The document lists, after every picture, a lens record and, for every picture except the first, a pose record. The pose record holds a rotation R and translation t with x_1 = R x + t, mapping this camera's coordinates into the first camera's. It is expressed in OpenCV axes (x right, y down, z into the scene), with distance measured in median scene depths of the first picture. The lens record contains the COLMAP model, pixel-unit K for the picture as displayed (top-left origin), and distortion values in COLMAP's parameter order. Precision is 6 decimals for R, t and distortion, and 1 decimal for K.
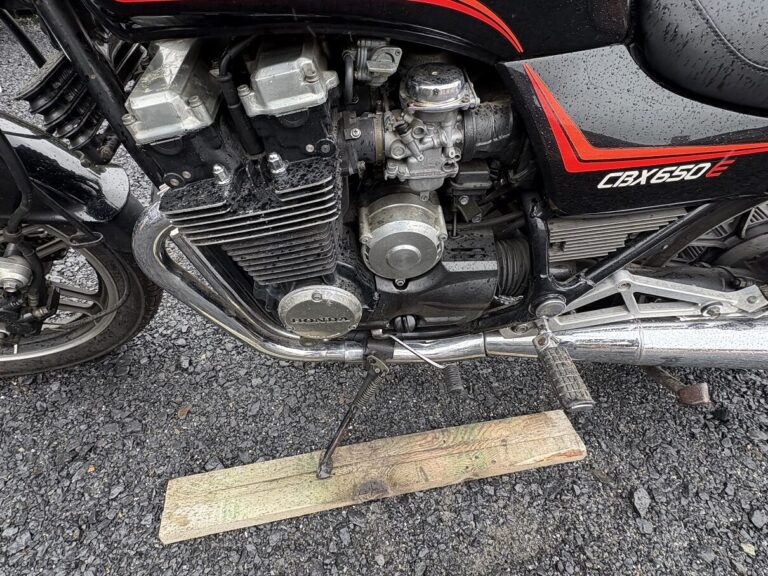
lens RADIAL K [[424.3, 0, 377.3], [0, 424.3, 287.6], [0, 0, 1]] dist [0.001442, -0.000188]
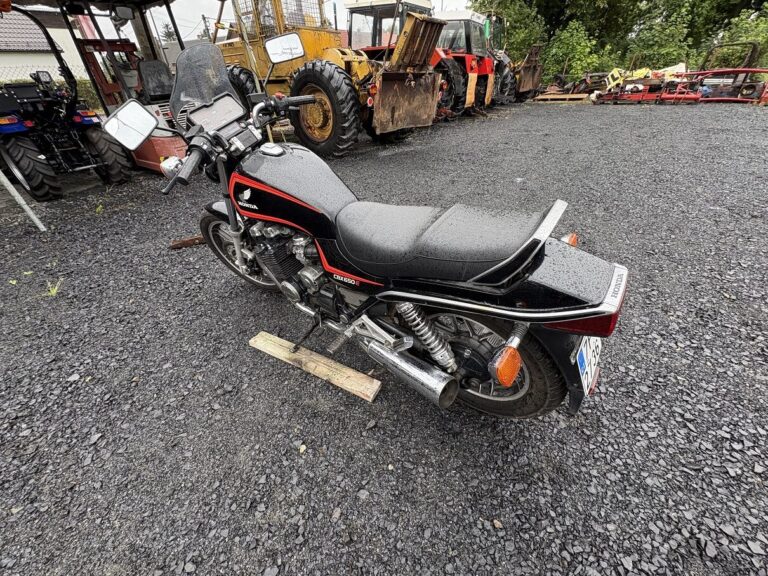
lens RADIAL K [[306.4, 0, 384.0], [0, 306.4, 288.0], [0, 0, 1]] dist [0.000561, -0.000027]
pose [[0.752083, 0.322189, -0.574949, 1.620859], [-0.382088, 0.923951, 0.017959, -0.261730], [0.537011, 0.206175, 0.817992, -0.512437]]
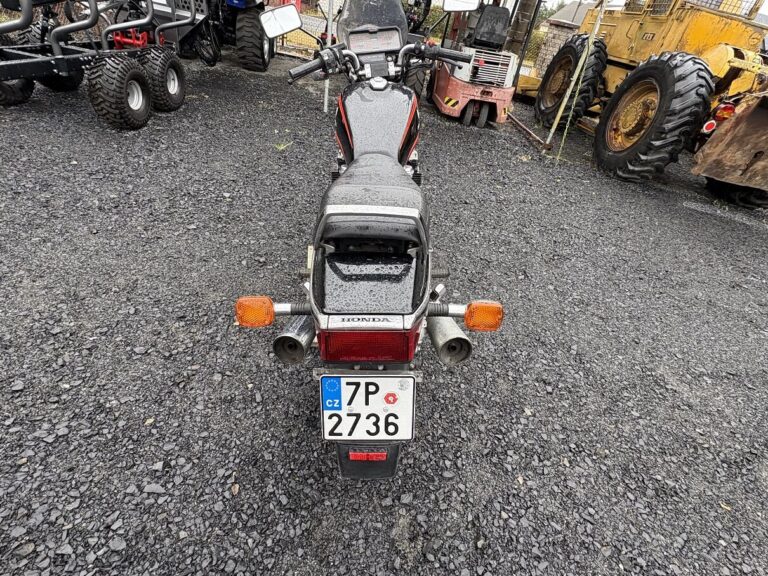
lens RADIAL K [[375.7, 0, 384.0], [0, 375.7, 288.0], [0, 0, 1]] dist [0.001402, 0.000774]
pose [[-0.054862, 0.565526, -0.822903, 2.411363], [-0.786954, 0.482767, 0.384239, -1.029315], [0.614568, 0.668667, 0.418558, 0.328090]]
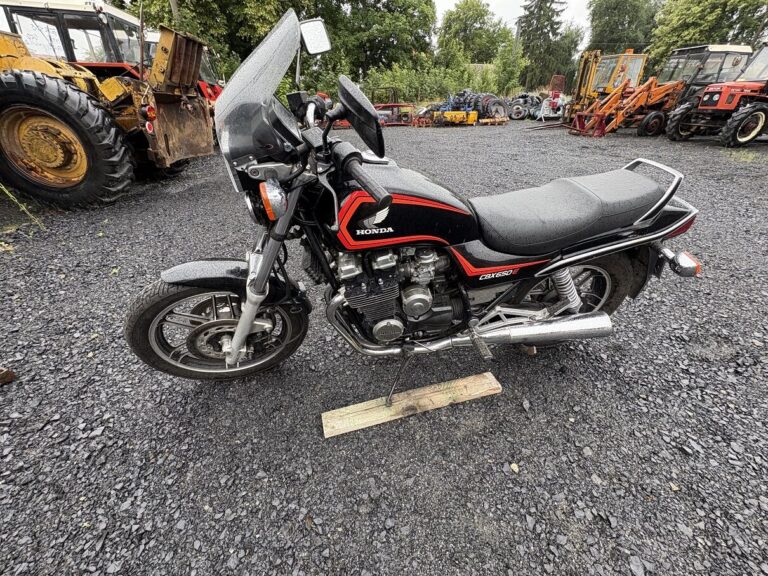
lens RADIAL K [[306.4, 0, 384.0], [0, 306.4, 288.0], [0, 0, 1]] dist [0.000561, -0.000027]
pose [[0.996762, -0.074428, 0.030434, -0.182745], [0.078361, 0.983995, -0.160039, 0.093861], [-0.018035, 0.161905, 0.986641, -0.871091]]
